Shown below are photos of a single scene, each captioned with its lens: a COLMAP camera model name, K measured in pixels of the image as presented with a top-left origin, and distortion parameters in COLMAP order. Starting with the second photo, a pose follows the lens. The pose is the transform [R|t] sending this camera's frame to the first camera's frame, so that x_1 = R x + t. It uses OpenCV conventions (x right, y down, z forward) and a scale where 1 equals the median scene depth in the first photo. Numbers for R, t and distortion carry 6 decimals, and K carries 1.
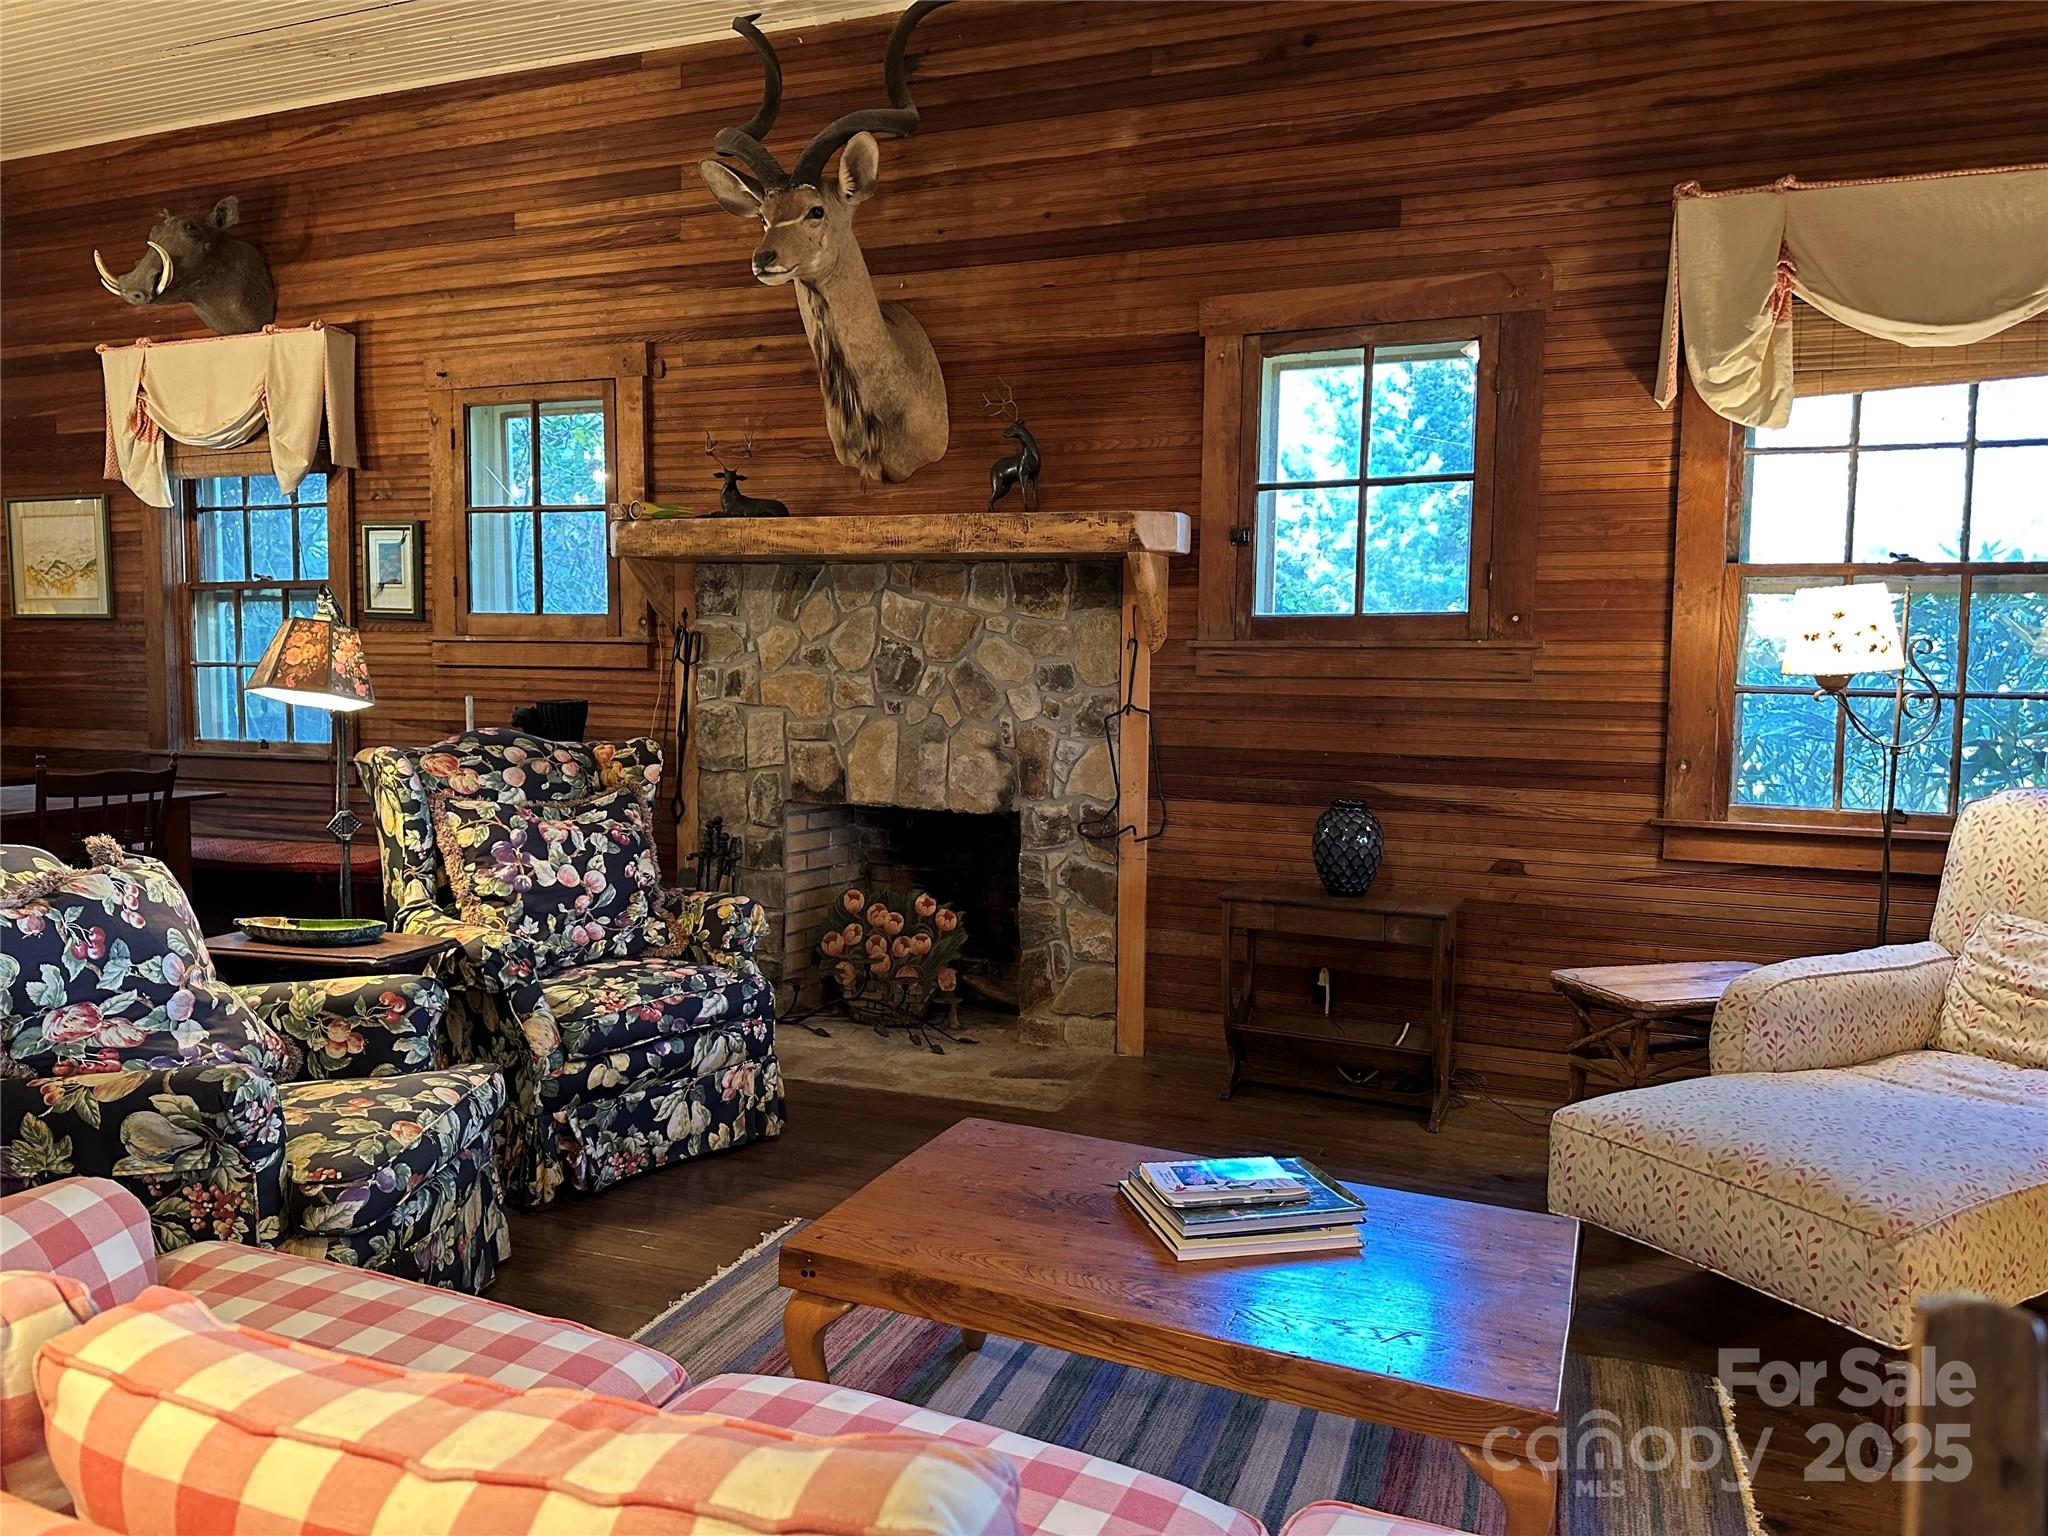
lens RADIAL K [[1428.1, 0, 1024.0], [0, 1428.1, 768.0], [0, 0, 1]] dist [0.133177, -0.206198]
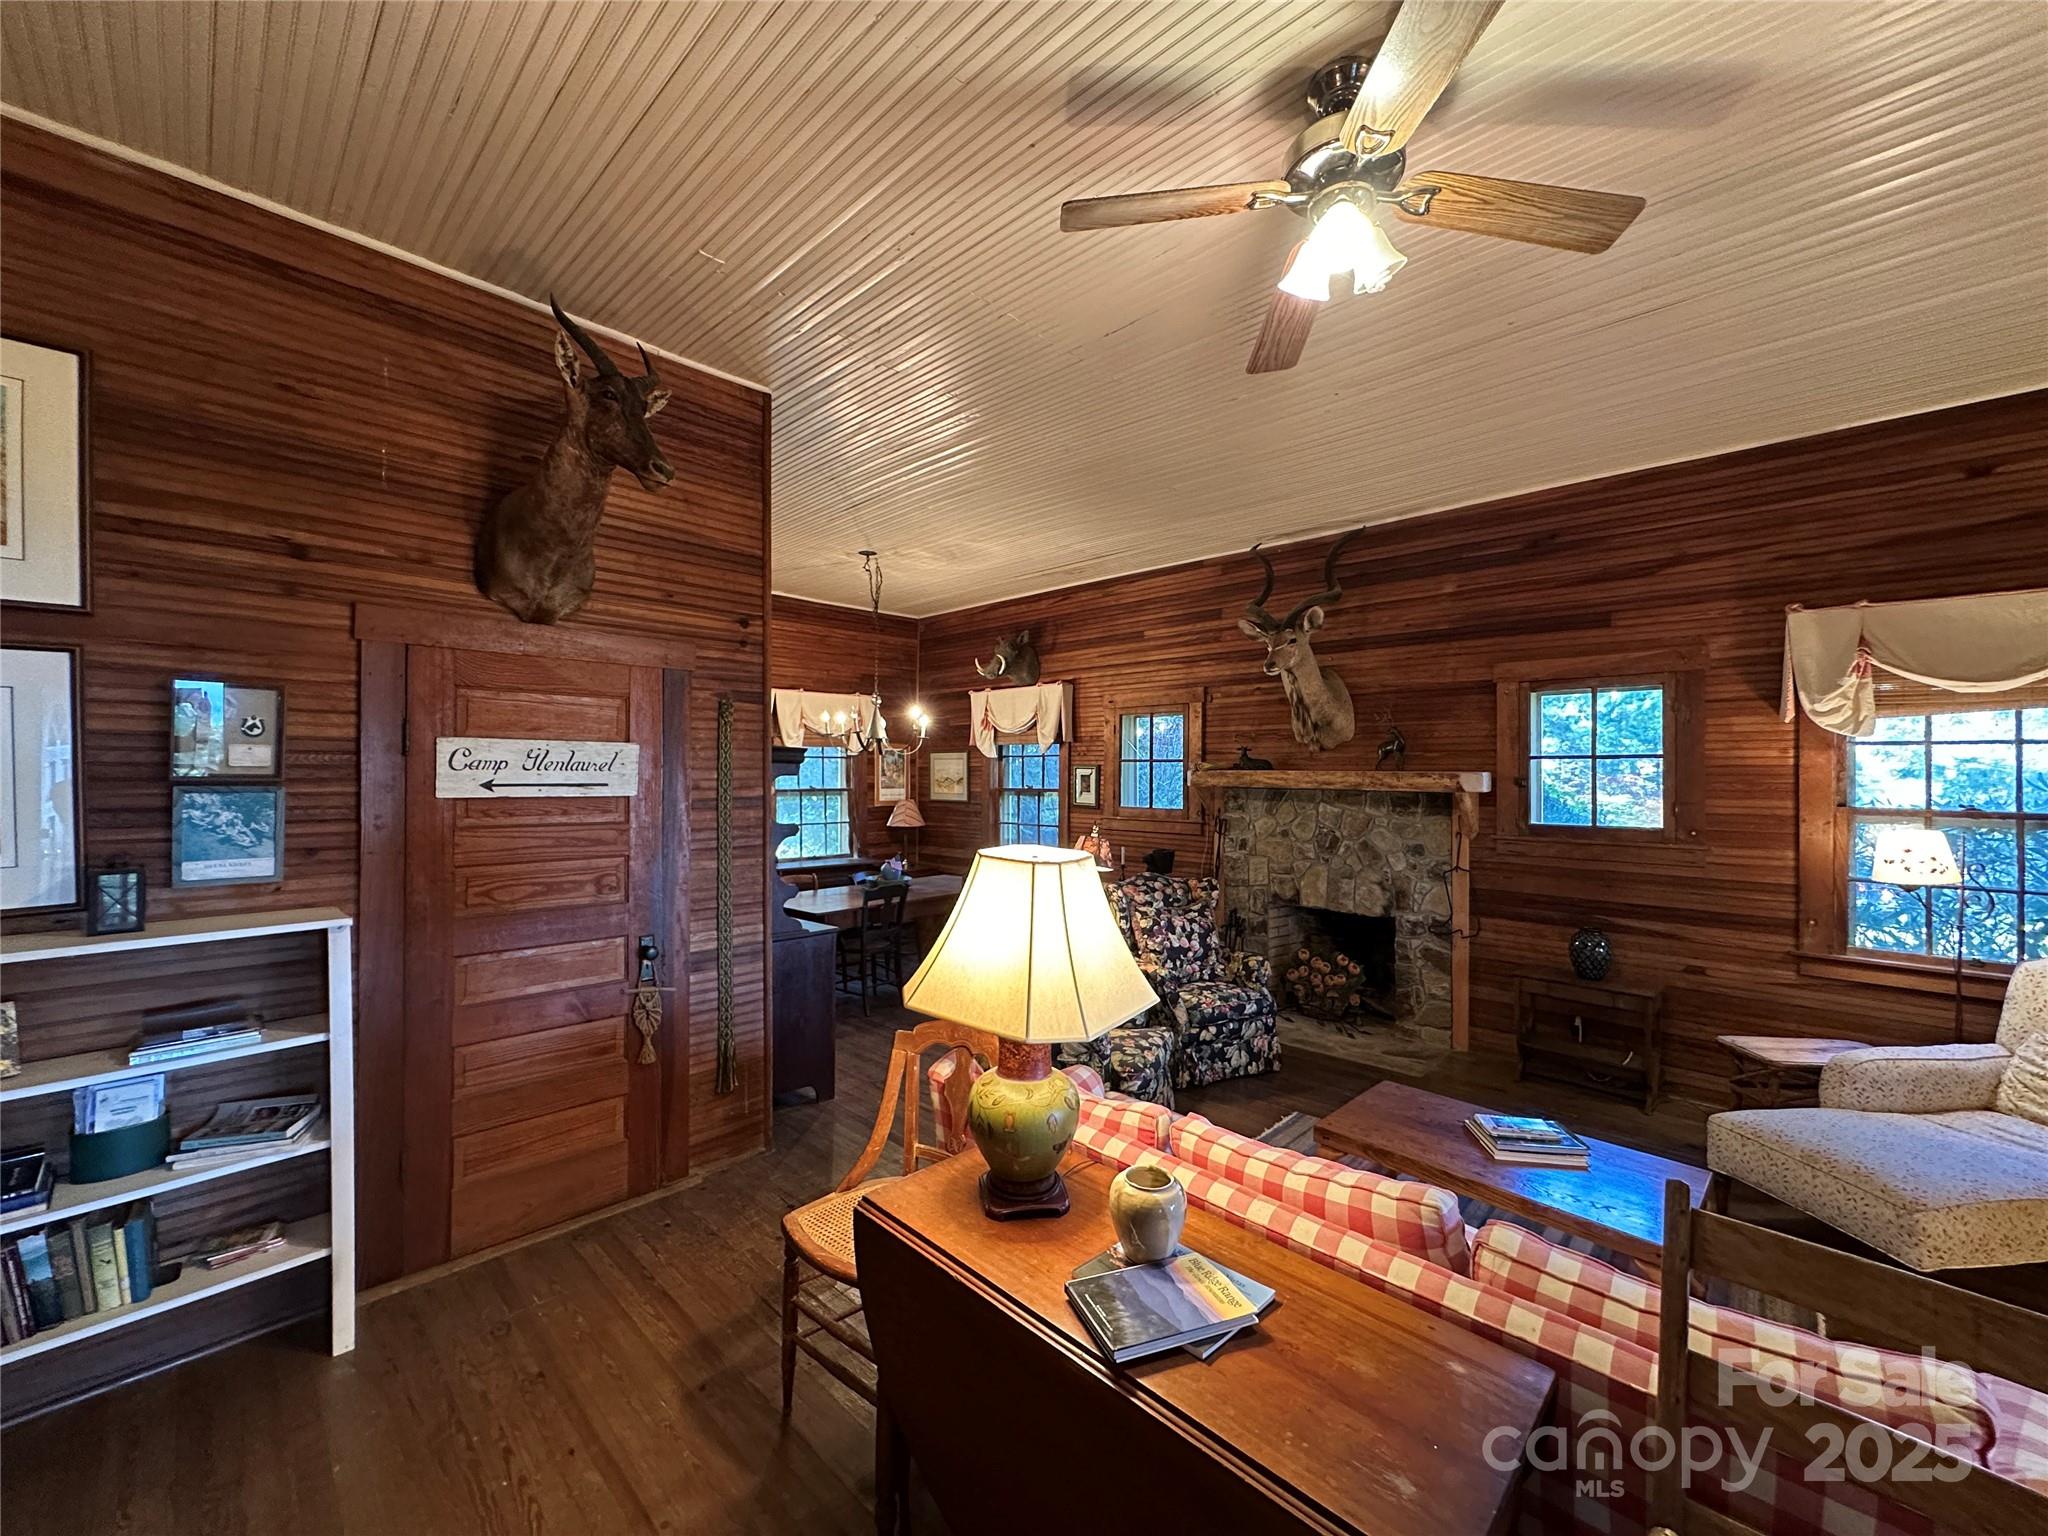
lens RADIAL K [[816.0, 0, 1026.6], [0, 816.0, 770.5], [0, 0, 1]] dist [-0.003517, 0.000419]
pose [[0.921708, -0.008350, -0.387794, -0.039407], [-0.022891, 0.996855, -0.075873, -0.087555], [0.387208, 0.078810, 0.918618, -0.286586]]
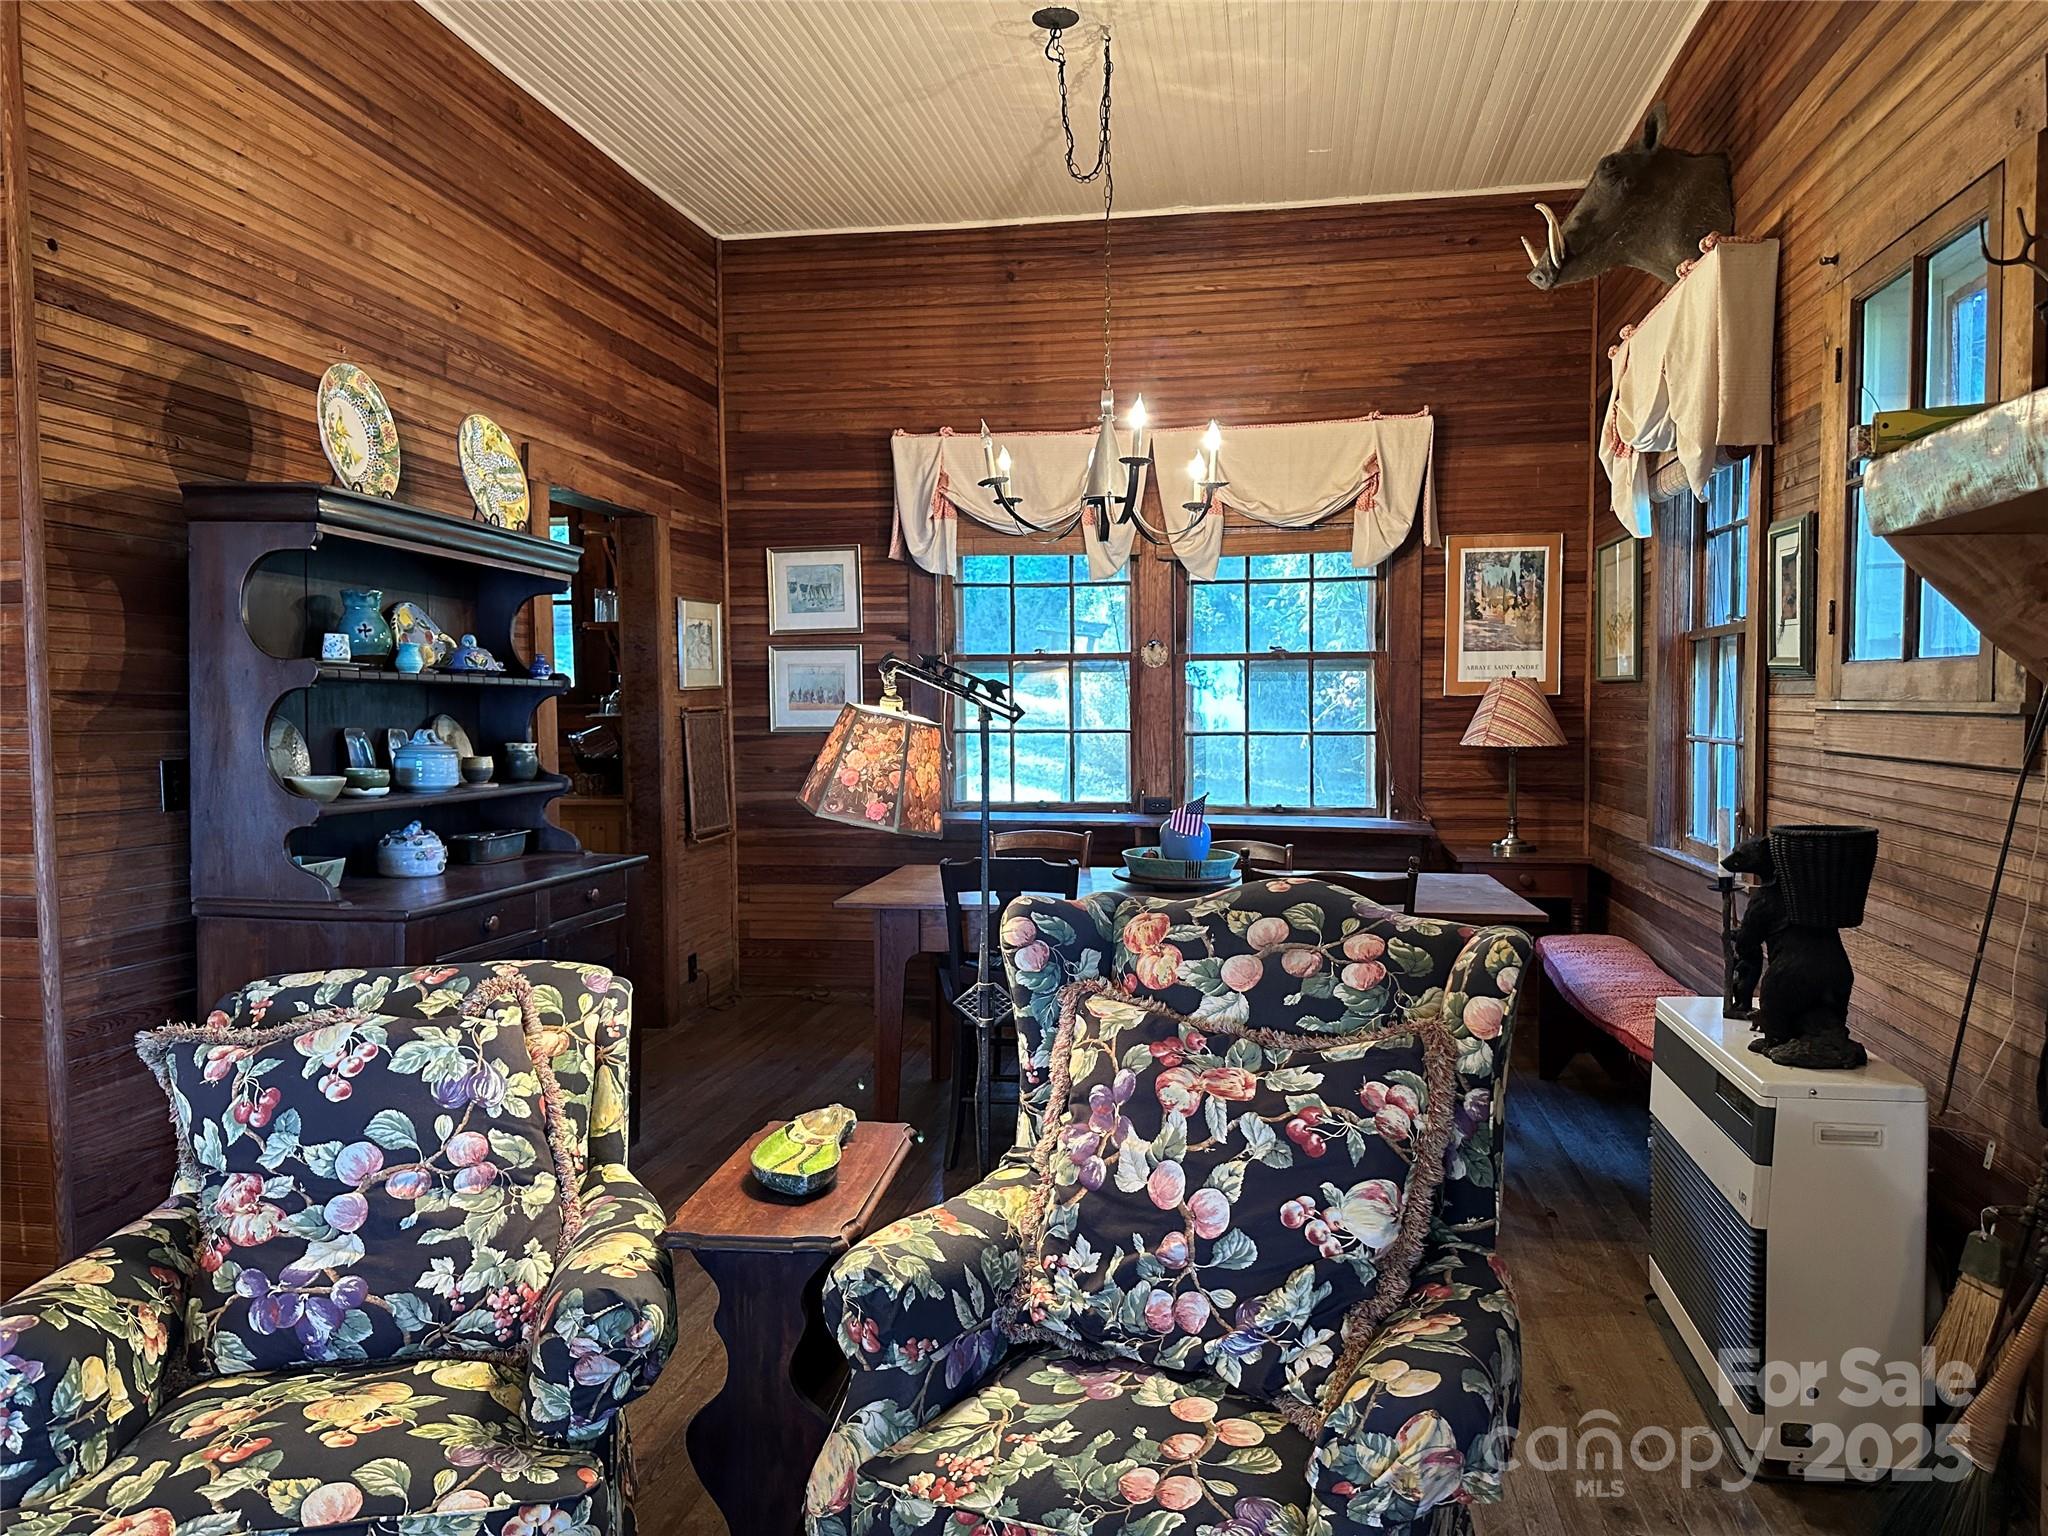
lens RADIAL K [[1428.1, 0, 1024.0], [0, 1428.1, 768.0], [0, 0, 1]] dist [0.133177, -0.206198]
pose [[0.189235, 0.035122, -0.981303, 0.166737], [-0.065815, 0.997566, 0.023012, -0.077816], [0.979724, 0.060230, 0.191086, 0.790226]]
